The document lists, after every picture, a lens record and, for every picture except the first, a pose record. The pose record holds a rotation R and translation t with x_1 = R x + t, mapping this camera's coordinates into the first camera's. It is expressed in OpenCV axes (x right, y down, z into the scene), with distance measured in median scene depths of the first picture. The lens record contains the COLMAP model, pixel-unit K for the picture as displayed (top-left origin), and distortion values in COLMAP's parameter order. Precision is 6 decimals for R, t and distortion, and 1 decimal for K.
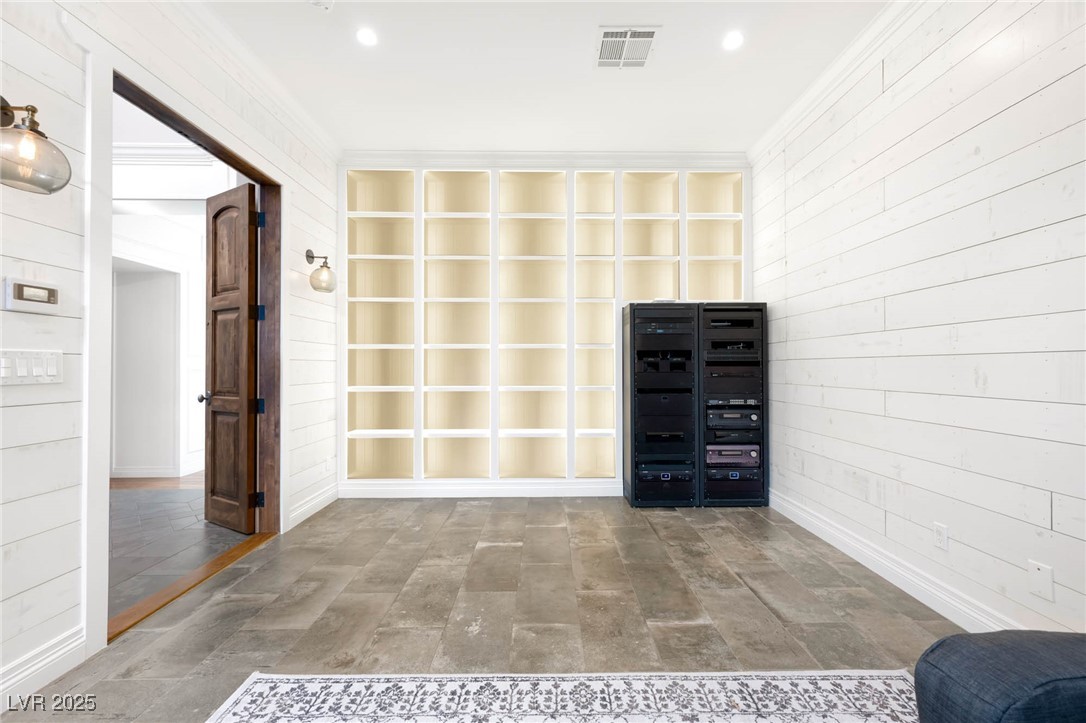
lens RADIAL K [[443.0, 0, 553.0], [0, 443.0, 365.4], [0, 0, 1]] dist [-0.018972, 0.001412]
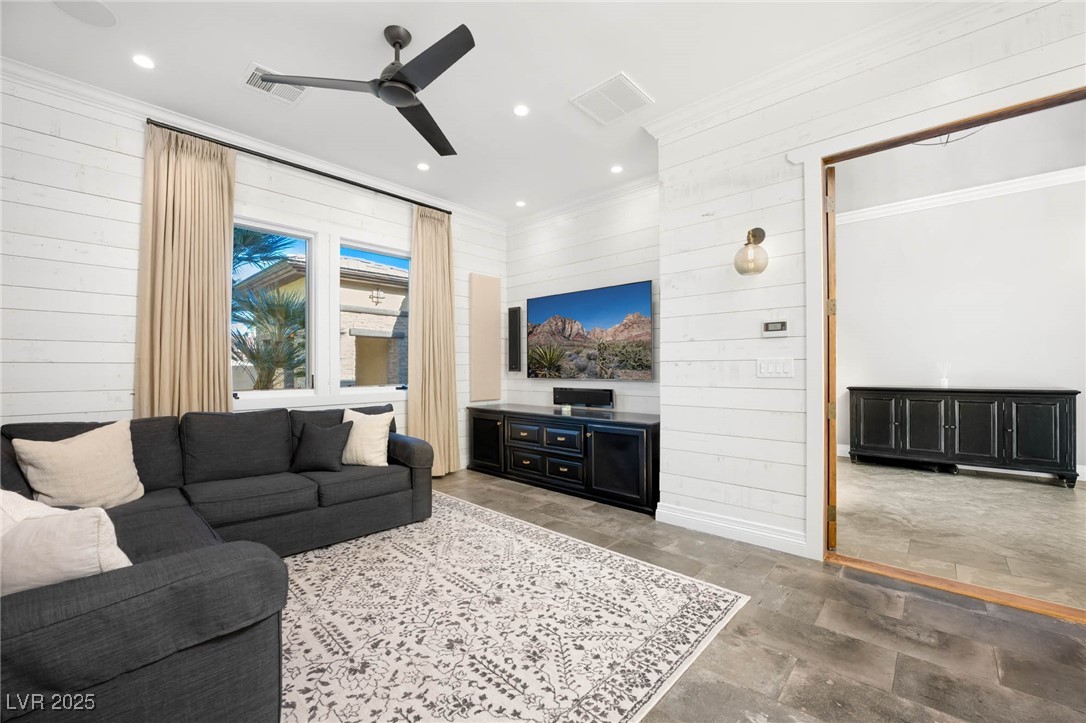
lens RADIAL K [[443.0, 0, 549.6], [0, 443.0, 364.1], [0, 0, 1]] dist [-0.018972, 0.001412]
pose [[-0.688118, 0.000828, -0.725598, 0.732806], [0.007383, 0.999956, -0.005861, -0.006078], [0.725561, -0.009390, -0.688094, 1.523874]]
